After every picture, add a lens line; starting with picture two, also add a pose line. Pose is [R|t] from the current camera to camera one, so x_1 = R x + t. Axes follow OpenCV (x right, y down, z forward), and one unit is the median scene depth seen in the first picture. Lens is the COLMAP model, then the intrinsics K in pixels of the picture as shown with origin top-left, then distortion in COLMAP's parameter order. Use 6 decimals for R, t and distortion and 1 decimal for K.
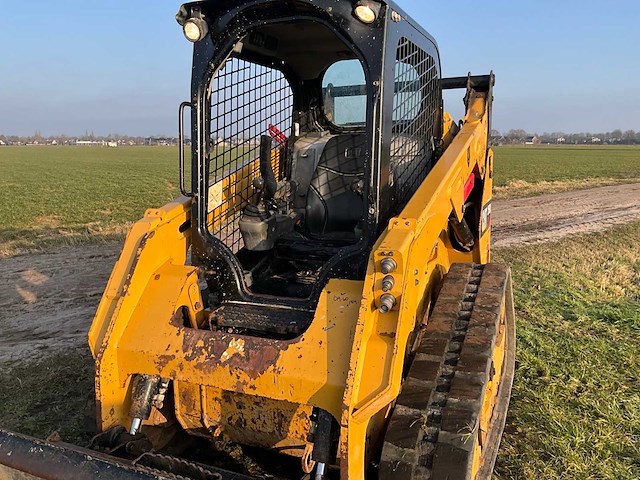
lens RADIAL K [[526.7, 0, 317.5], [0, 526.7, 238.4], [0, 0, 1]] dist [0.114441, -0.223269]
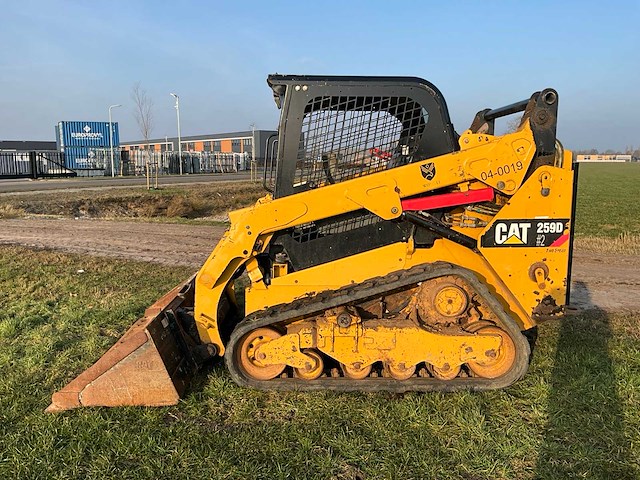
lens RADIAL K [[526.7, 0, 317.5], [0, 526.7, 238.4], [0, 0, 1]] dist [0.114441, -0.223269]
pose [[0.449441, 0.132545, -0.883422, 1.529492], [-0.159668, 0.984925, 0.066543, -0.049159], [0.878925, 0.111147, 0.463829, 0.261048]]
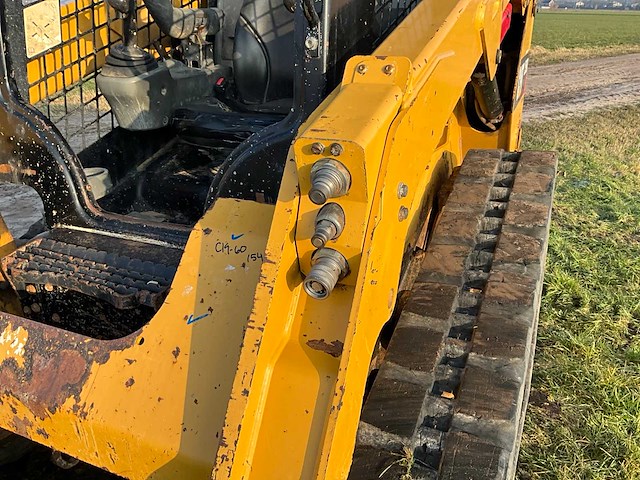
lens RADIAL K [[526.7, 0, 317.5], [0, 526.7, 238.4], [0, 0, 1]] dist [0.114441, -0.223269]
pose [[0.999987, 0.004861, 0.001234, 0.091072], [-0.005015, 0.973020, 0.230667, 0.003428], [-0.000080, -0.230670, 0.973032, 0.448889]]
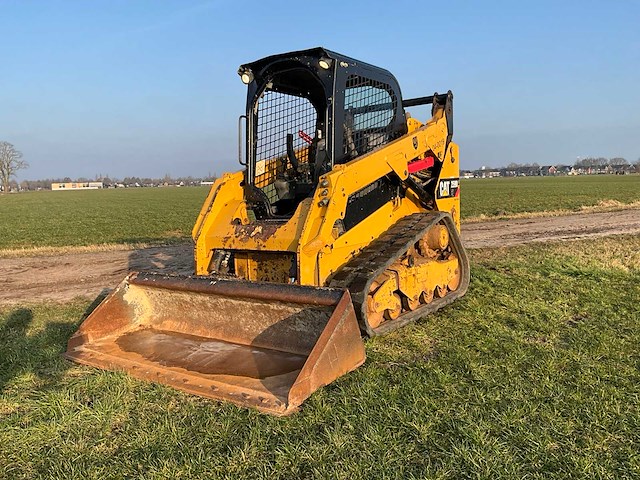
lens RADIAL K [[526.7, 0, 317.5], [0, 526.7, 238.4], [0, 0, 1]] dist [0.114441, -0.223269]
pose [[0.979249, -0.004678, -0.202607, 0.381277], [-0.008711, 0.997838, -0.065142, 0.292357], [0.202473, 0.065555, 0.977091, -0.741324]]
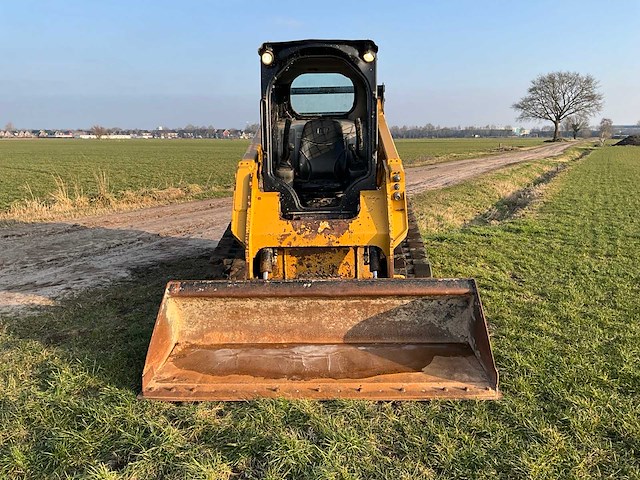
lens RADIAL K [[526.7, 0, 317.5], [0, 526.7, 238.4], [0, 0, 1]] dist [0.114441, -0.223269]
pose [[0.928668, -0.069596, 0.364325, -0.713276], [0.065252, 0.997574, 0.024235, 0.162515], [-0.365128, 0.001266, 0.930957, -0.655693]]
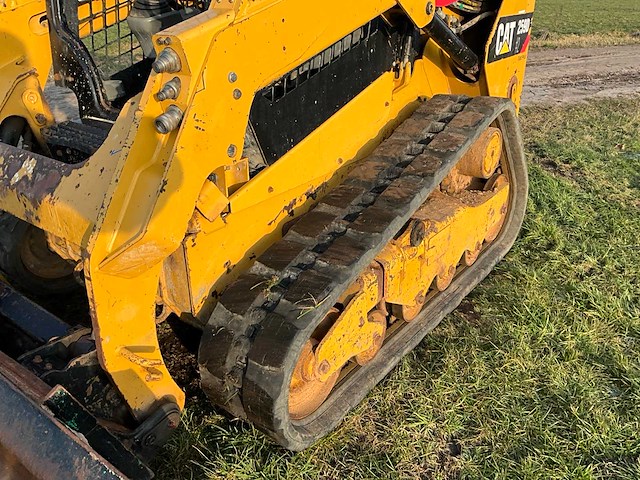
lens RADIAL K [[526.7, 0, 317.5], [0, 526.7, 238.4], [0, 0, 1]] dist [0.114441, -0.223269]
pose [[0.974085, 0.108073, -0.198692, 0.342093], [-0.048835, 0.958233, 0.281790, 0.048938], [0.220847, -0.264784, 0.938678, 0.260270]]
